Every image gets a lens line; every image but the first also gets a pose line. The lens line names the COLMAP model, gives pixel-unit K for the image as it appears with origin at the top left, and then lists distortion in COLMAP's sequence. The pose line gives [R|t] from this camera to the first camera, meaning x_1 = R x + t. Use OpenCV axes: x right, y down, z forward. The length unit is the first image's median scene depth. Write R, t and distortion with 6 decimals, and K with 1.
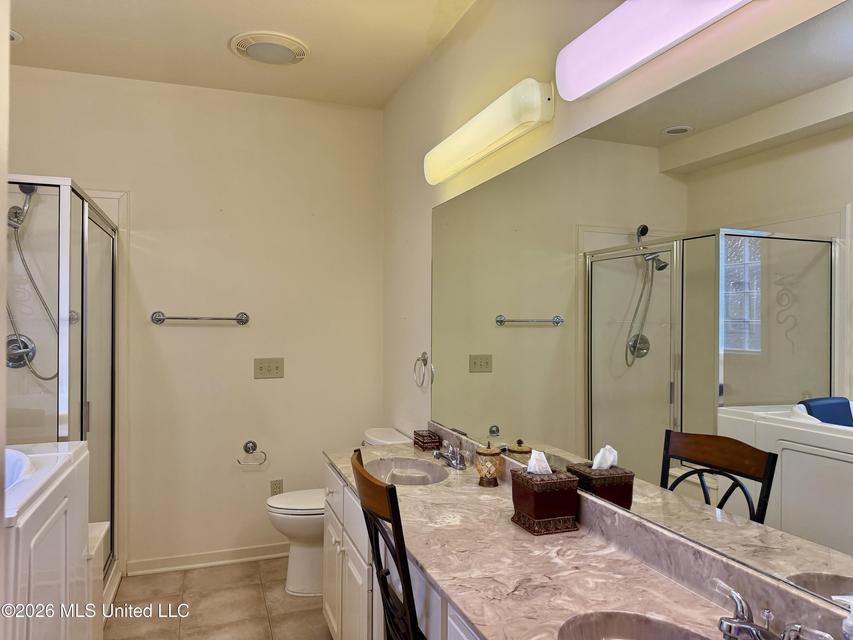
lens RADIAL K [[603.2, 0, 426.5], [0, 603.2, 320.0], [0, 0, 1]] dist [0.082649, -0.130017]
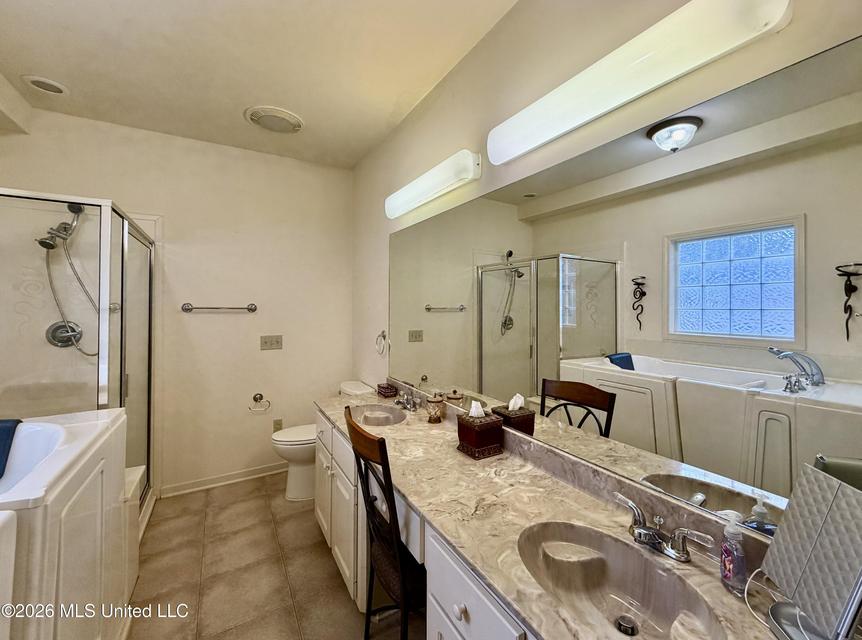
lens RADIAL K [[354.3, 0, 433.0], [0, 354.3, 301.7], [0, 0, 1]] dist [0.001034, 0.000005]
pose [[0.981121, -0.000261, 0.193395, -0.065290], [0.001763, 0.999970, -0.007593, -0.014023], [-0.193387, 0.007791, 0.981092, 0.141306]]
